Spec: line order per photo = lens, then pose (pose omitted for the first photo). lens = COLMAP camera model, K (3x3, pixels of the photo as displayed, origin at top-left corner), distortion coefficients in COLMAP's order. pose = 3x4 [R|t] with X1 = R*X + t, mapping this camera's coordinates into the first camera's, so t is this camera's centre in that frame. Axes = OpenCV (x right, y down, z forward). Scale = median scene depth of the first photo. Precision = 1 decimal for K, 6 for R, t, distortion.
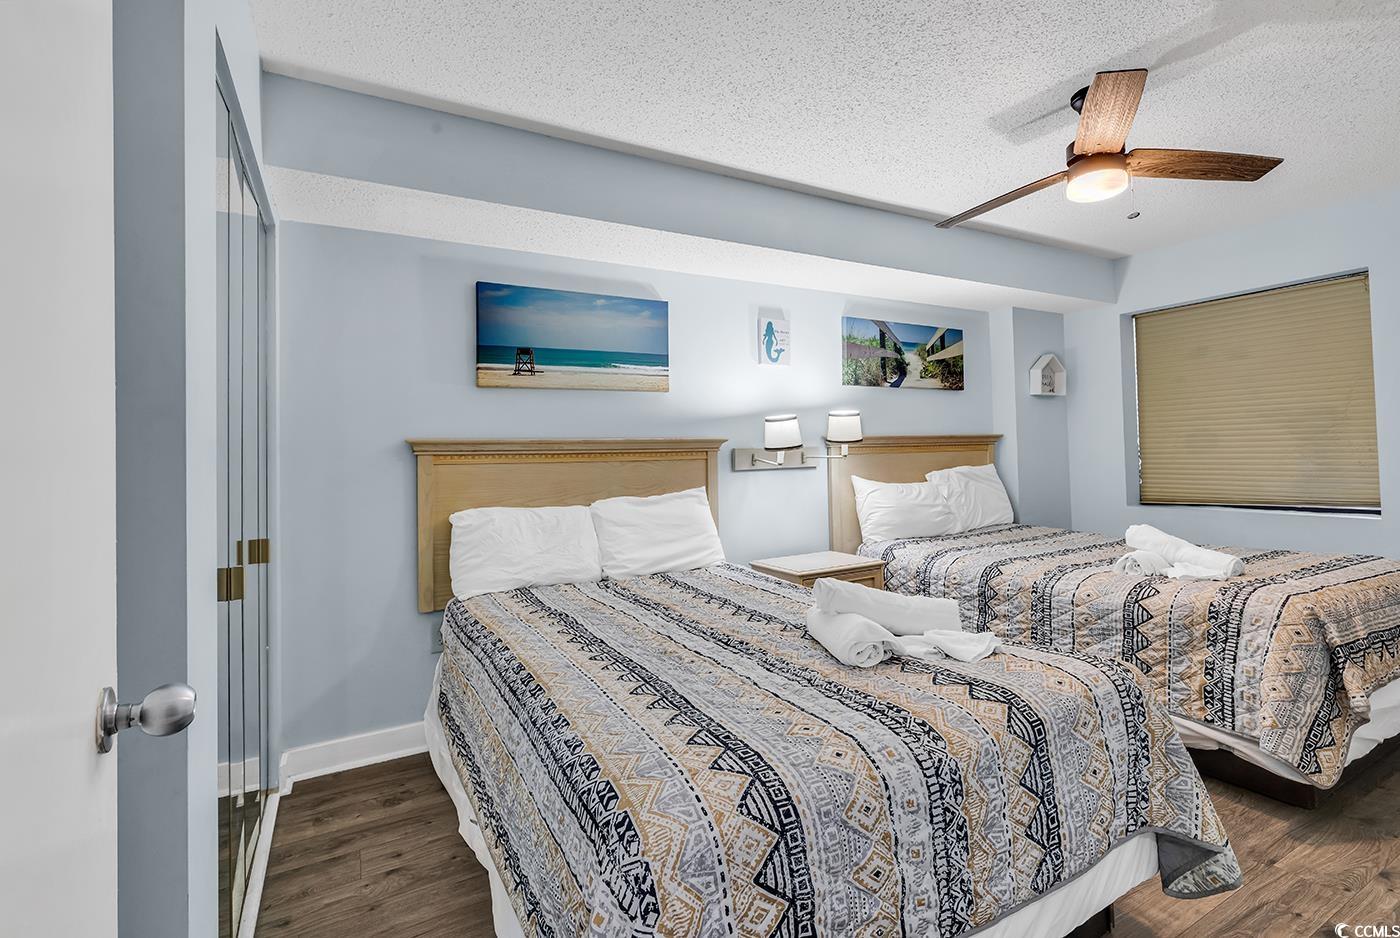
lens RADIAL K [[631.4, 0, 668.1], [0, 631.4, 441.5], [0, 0, 1]] dist [0.001120, -0.000465]
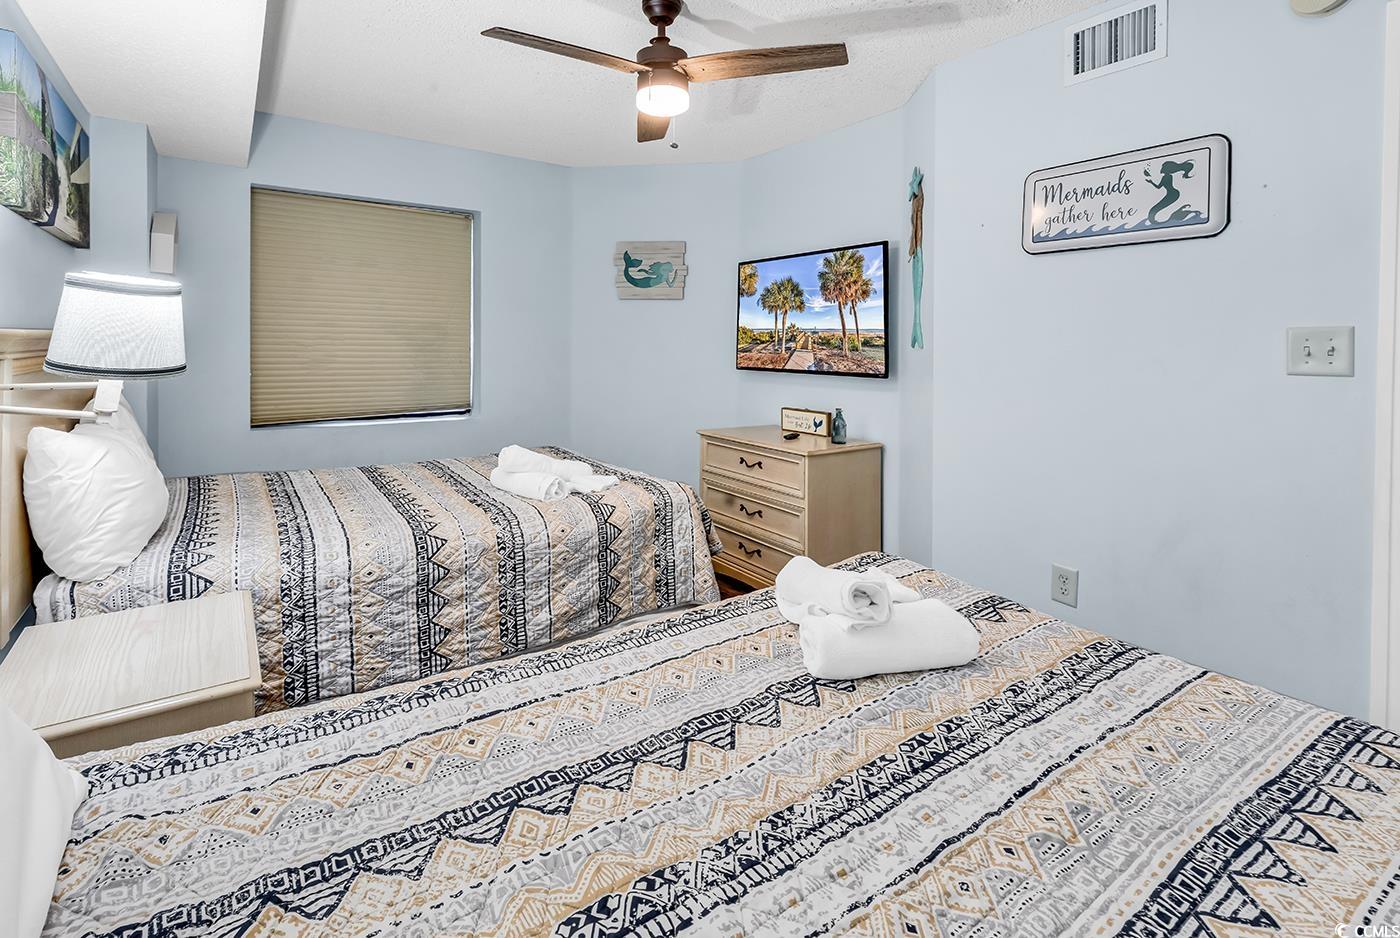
lens RADIAL K [[709.0, 0, 640.5], [0, 709.0, 348.4], [0, 0, 1]] dist [0.004073, 0.000683]
pose [[-0.144357, 0.007820, 0.989495, -0.316577], [-0.029532, 0.999489, -0.012207, -0.005956], [-0.989085, -0.030984, -0.144052, 0.945878]]
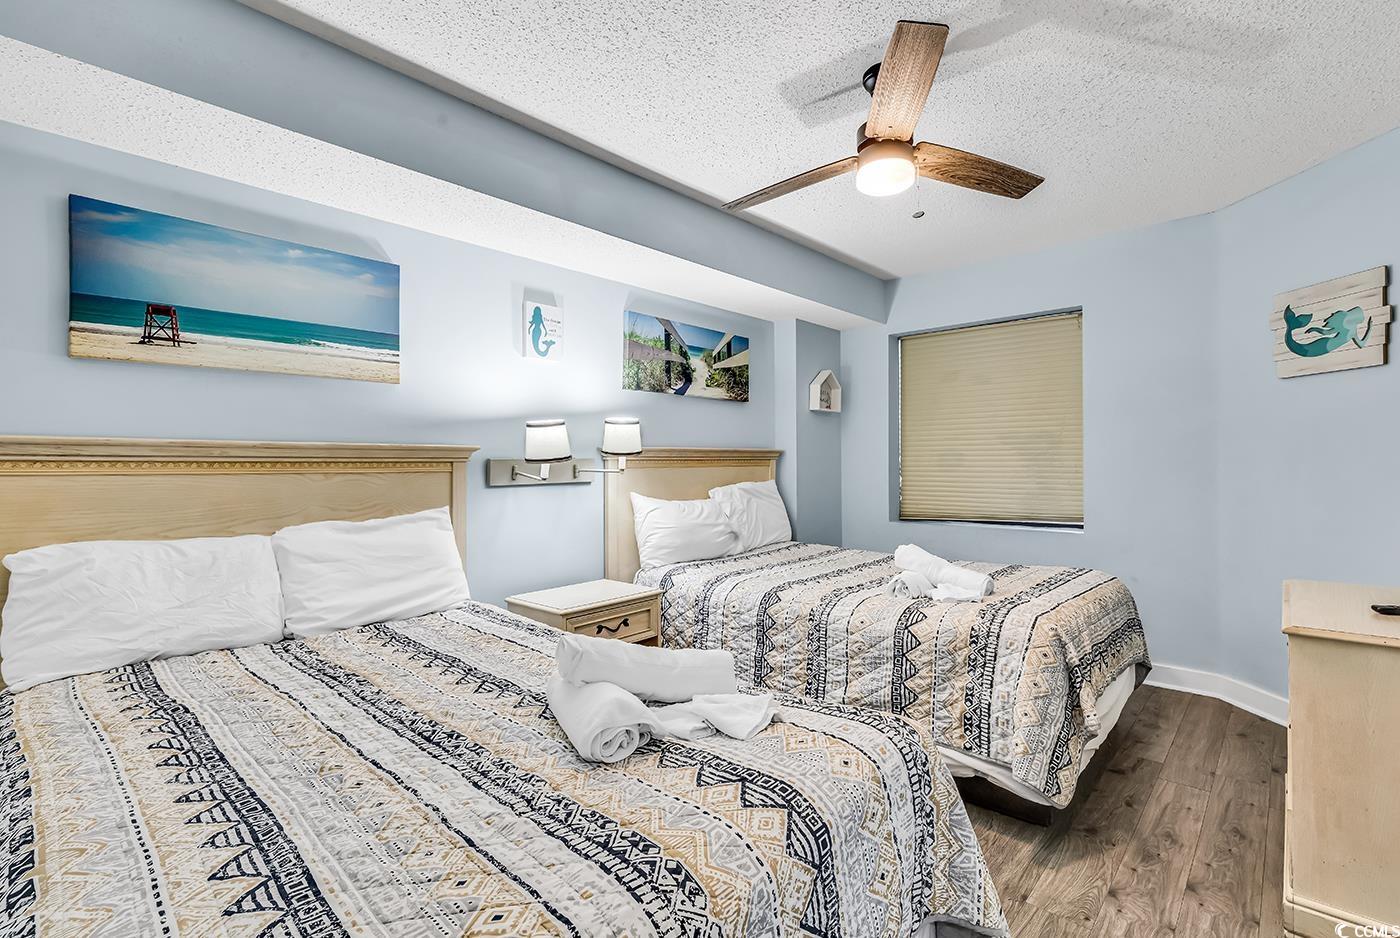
lens RADIAL K [[645.4, 0, 700.0], [0, 645.4, 469.0], [0, 0, 1]] dist [0.003747, -0.000008]
pose [[0.934910, 0.013067, 0.354644, 0.086382], [-0.022235, 0.999515, 0.021789, -0.000212], [-0.354188, -0.028257, 0.934747, 0.174880]]
